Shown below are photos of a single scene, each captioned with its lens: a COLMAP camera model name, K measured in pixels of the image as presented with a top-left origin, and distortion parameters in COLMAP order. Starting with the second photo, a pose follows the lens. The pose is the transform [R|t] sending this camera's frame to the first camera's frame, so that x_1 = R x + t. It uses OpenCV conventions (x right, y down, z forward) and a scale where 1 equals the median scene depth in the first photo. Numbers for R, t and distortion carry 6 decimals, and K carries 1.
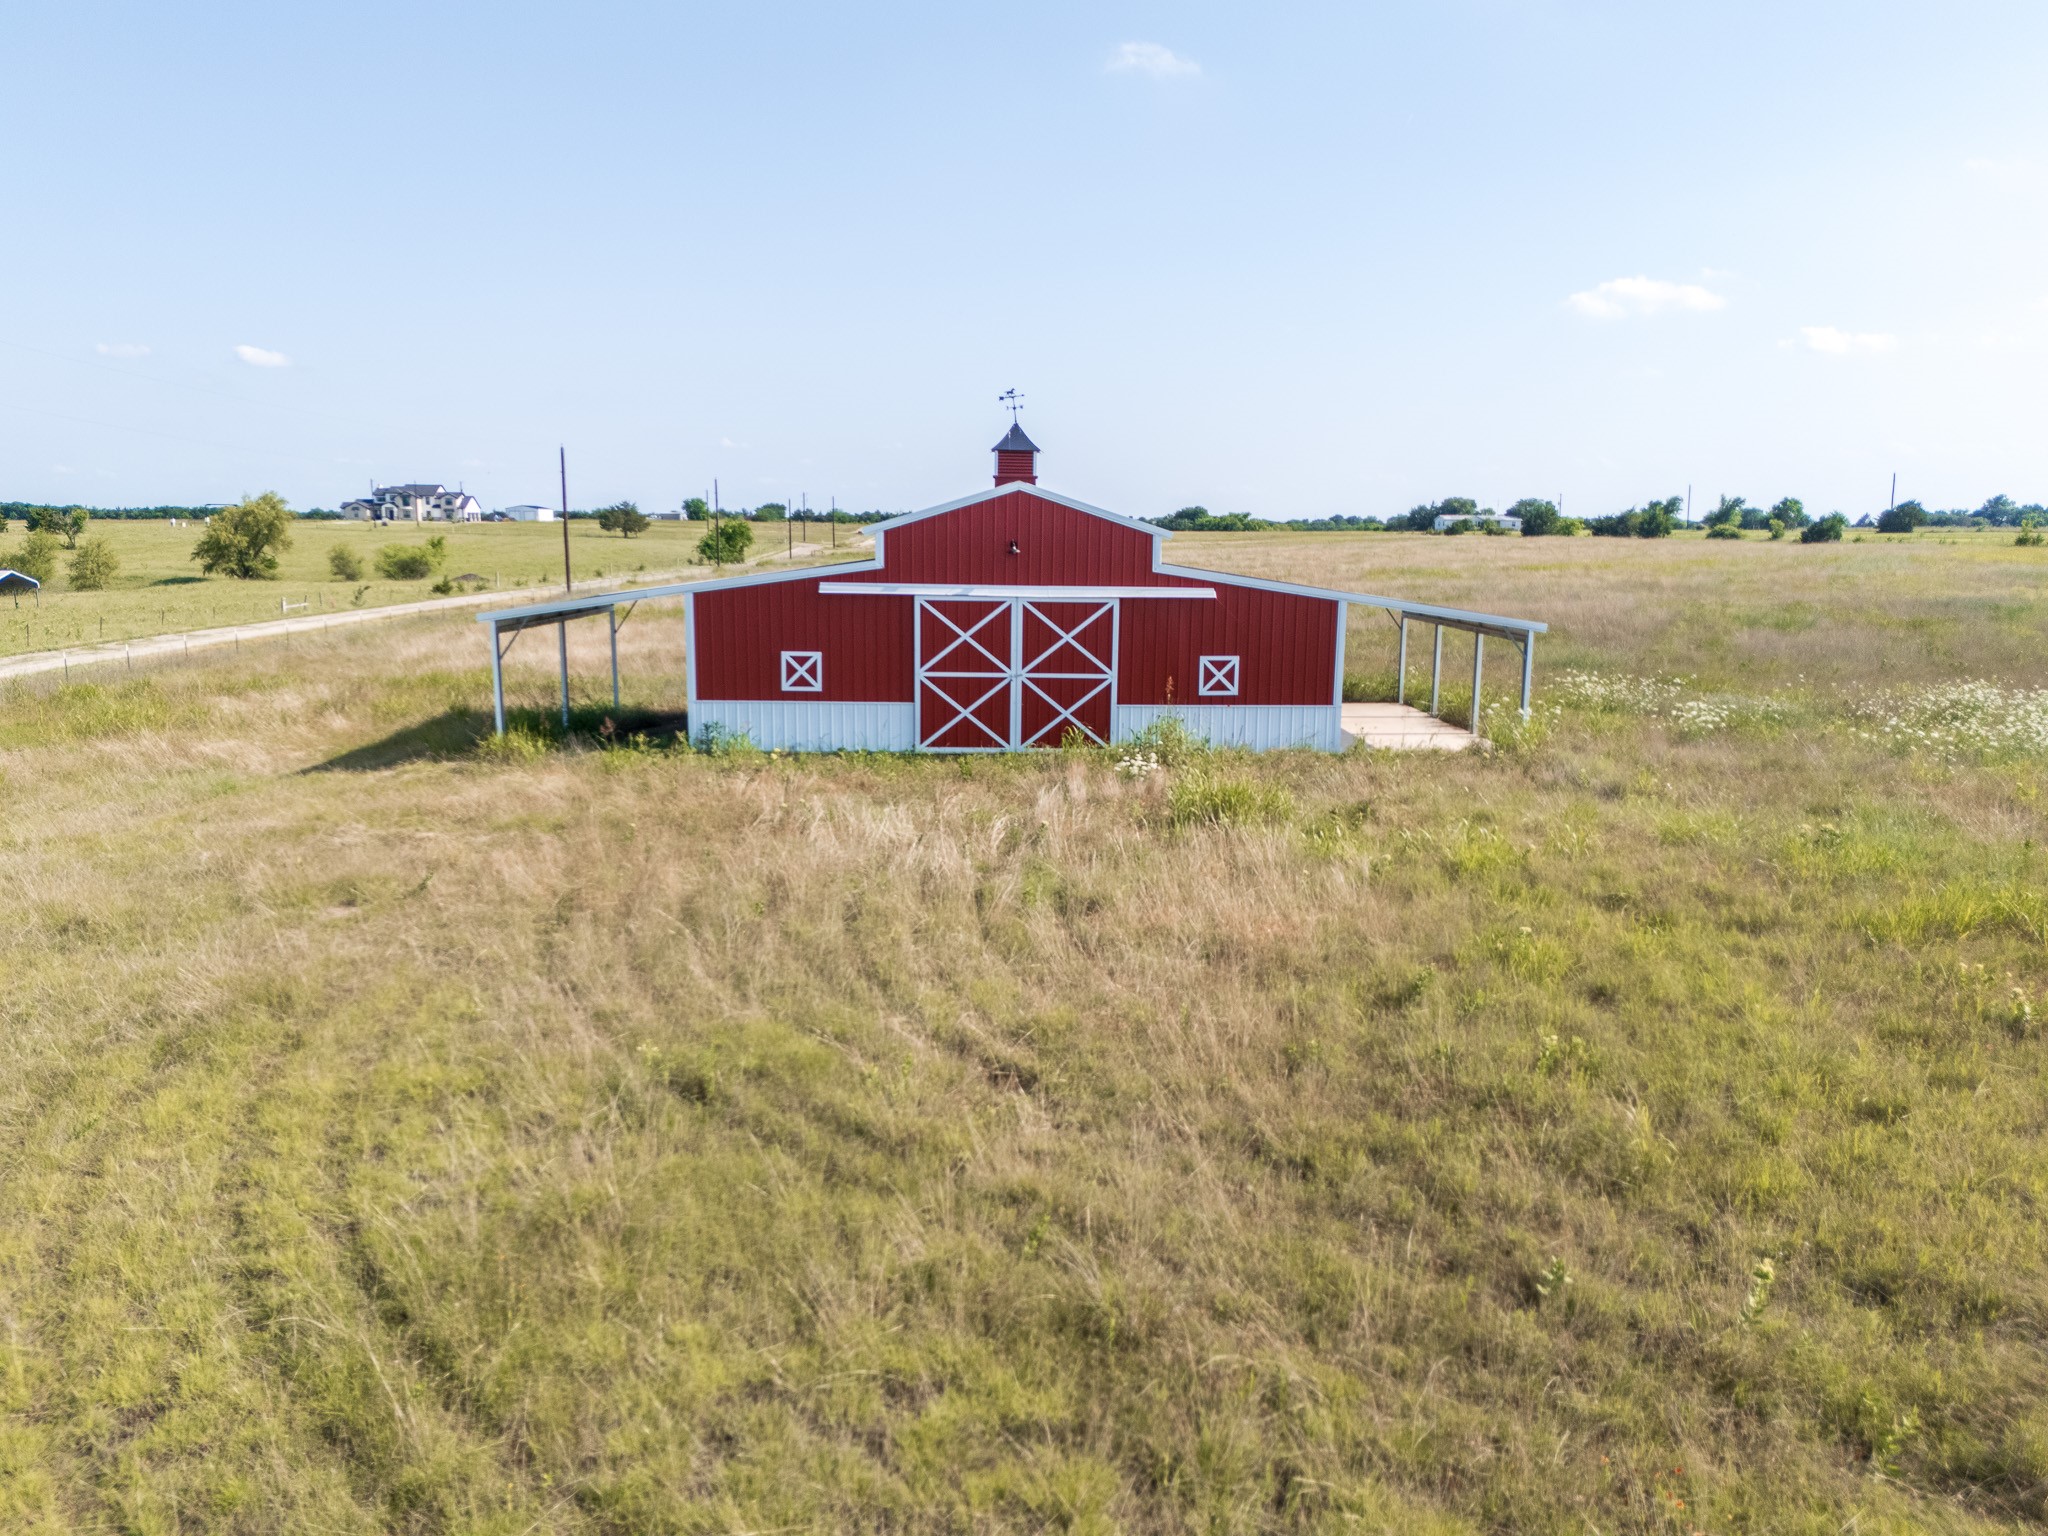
lens RADIAL K [[1491.7, 0, 1027.9], [0, 1491.7, 782.1], [0, 0, 1]] dist [0.083753, -0.089240]
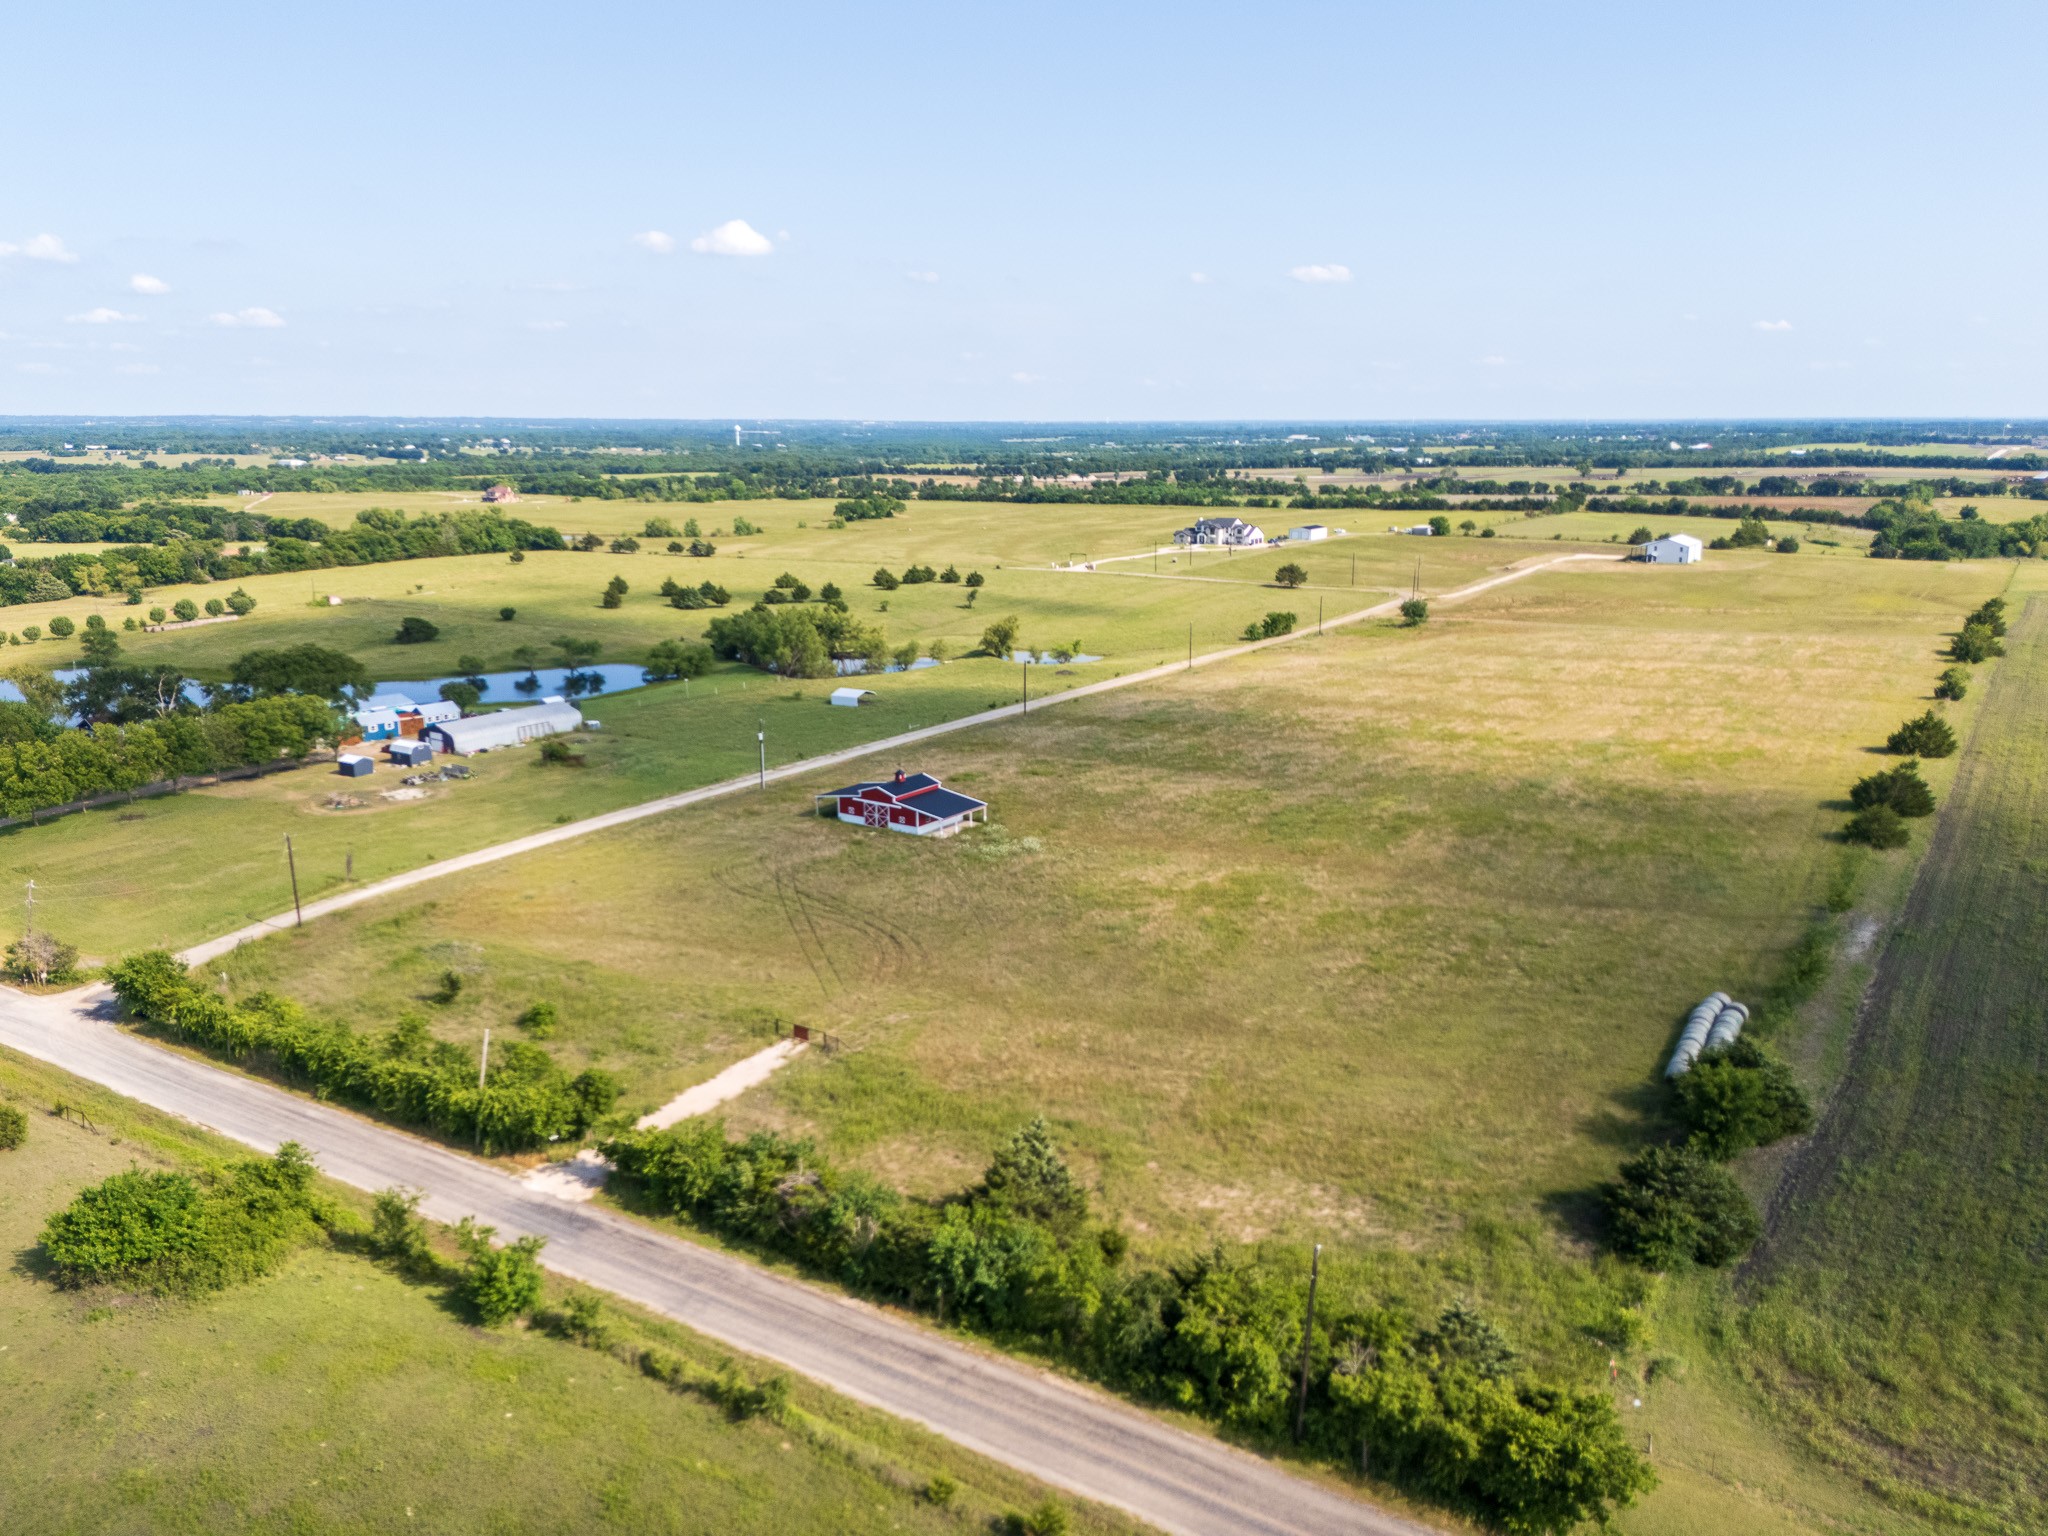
lens RADIAL K [[1491.7, 0, 1044.0], [0, 1491.7, 774.0], [0, 0, 1]] dist [0.083753, -0.089240]
pose [[0.814838, 0.121832, -0.566741, 4.159369], [-0.089985, 0.992398, 0.083958, -0.847024], [0.572662, -0.017414, 0.819607, -3.804980]]
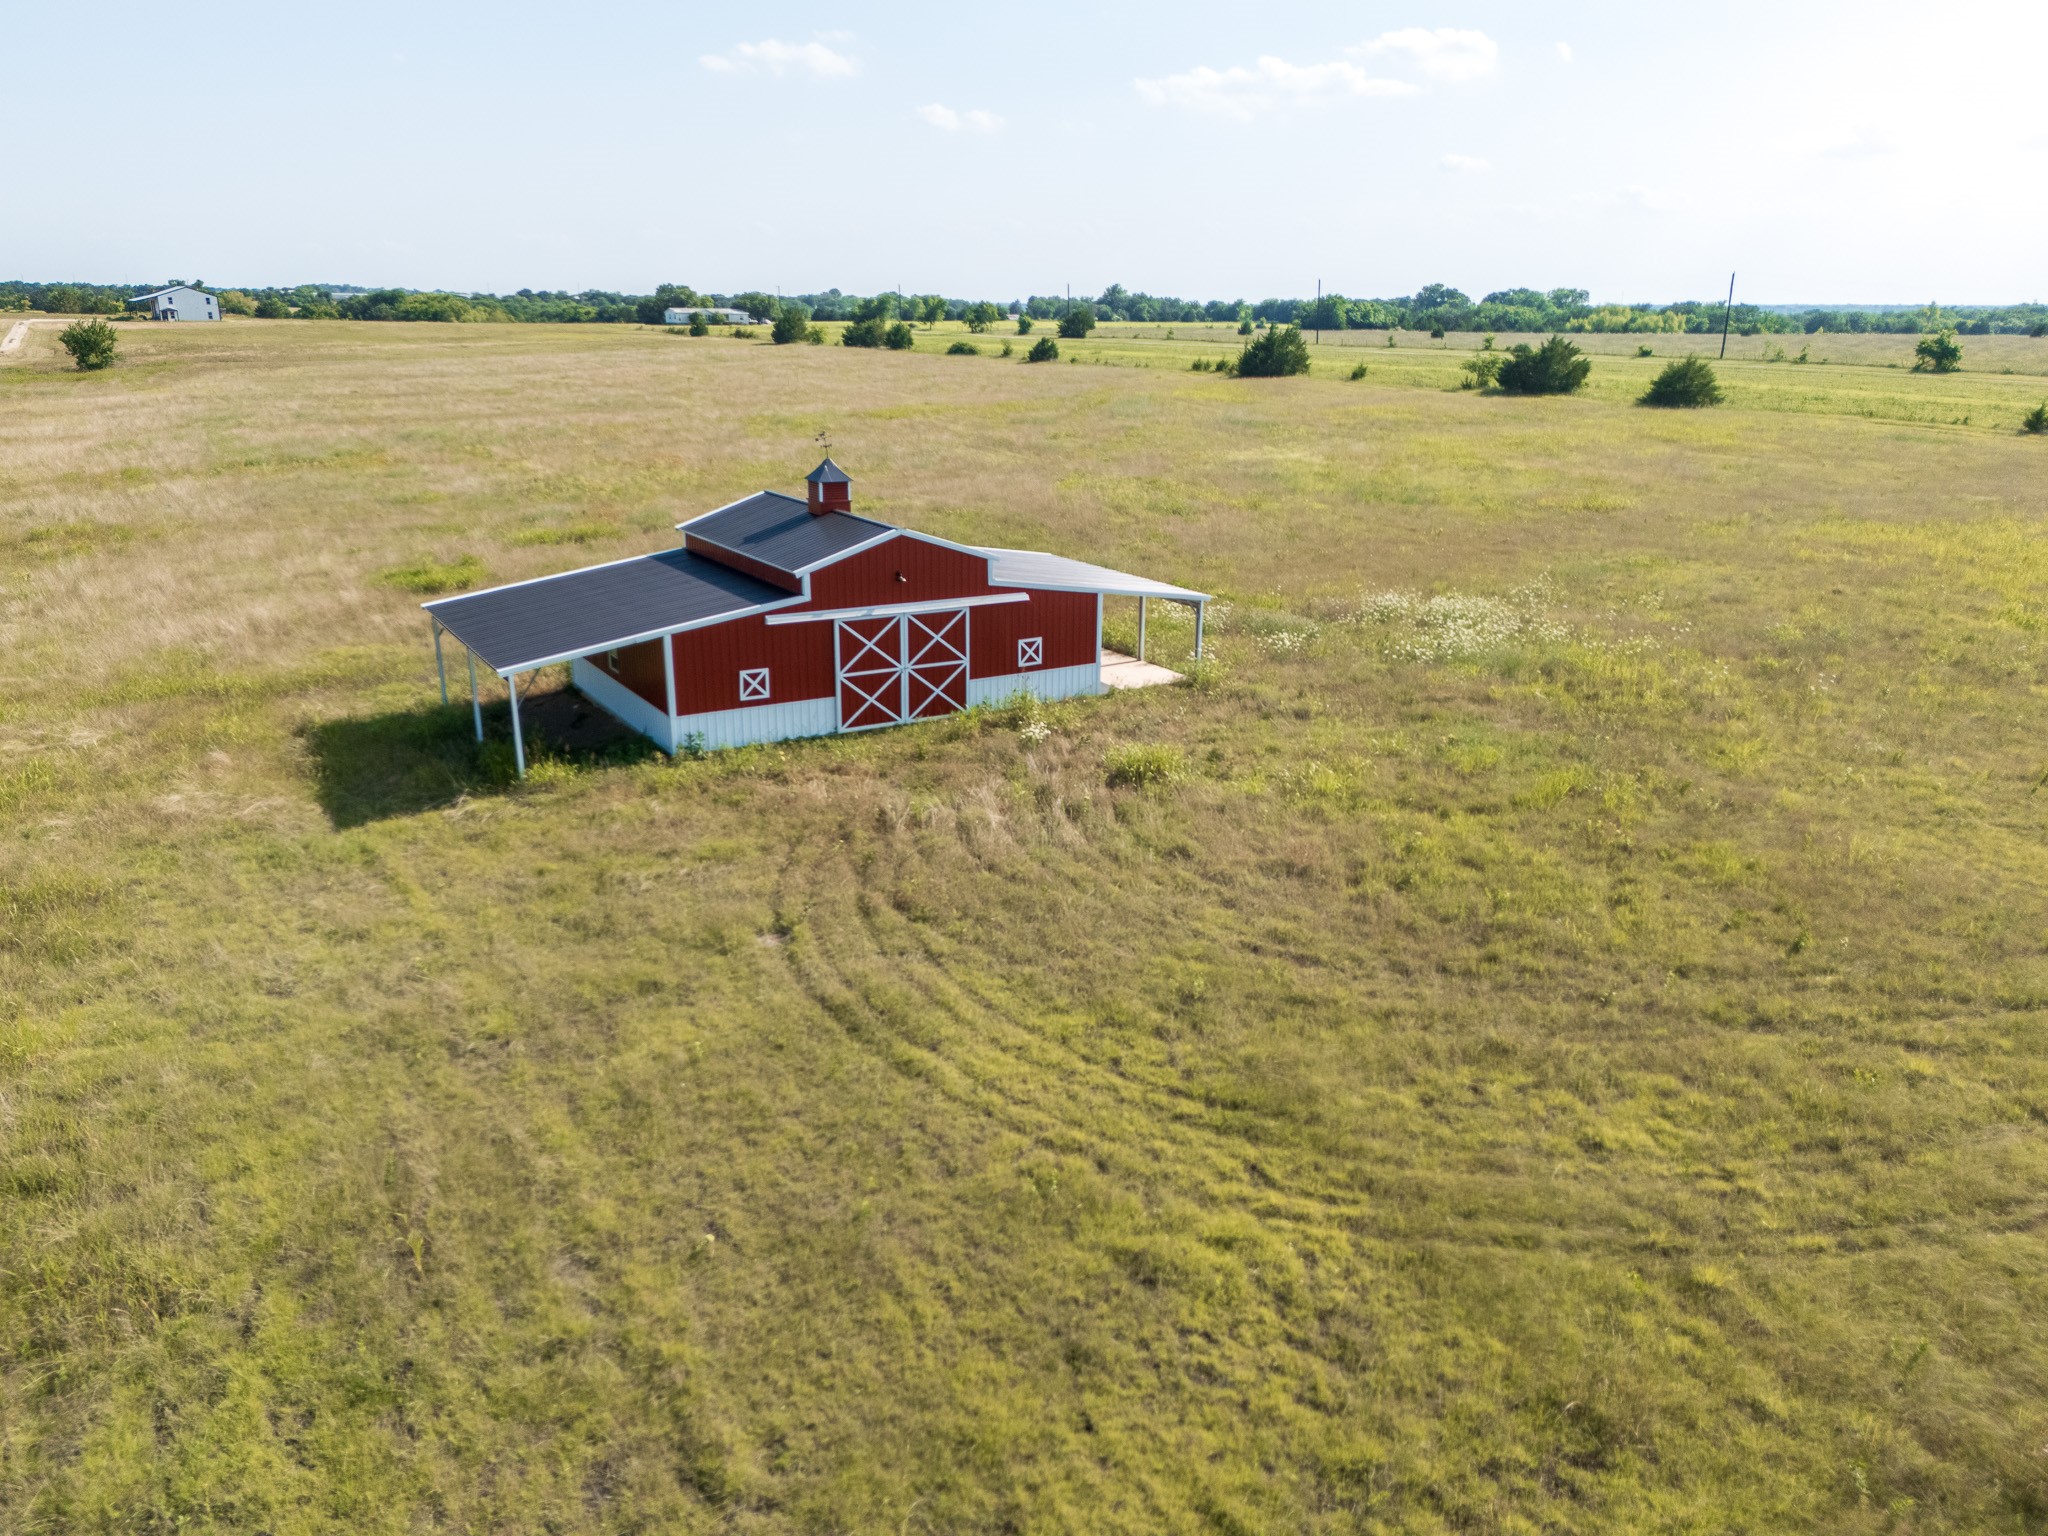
lens RADIAL K [[1491.7, 0, 1023.8], [0, 1491.7, 784.3], [0, 0, 1]] dist [0.083753, -0.089240]
pose [[0.869614, -0.151917, 0.469779, -0.570720], [0.082090, 0.982730, 0.165838, -0.184545], [-0.486860, -0.105650, 0.867067, -0.251919]]
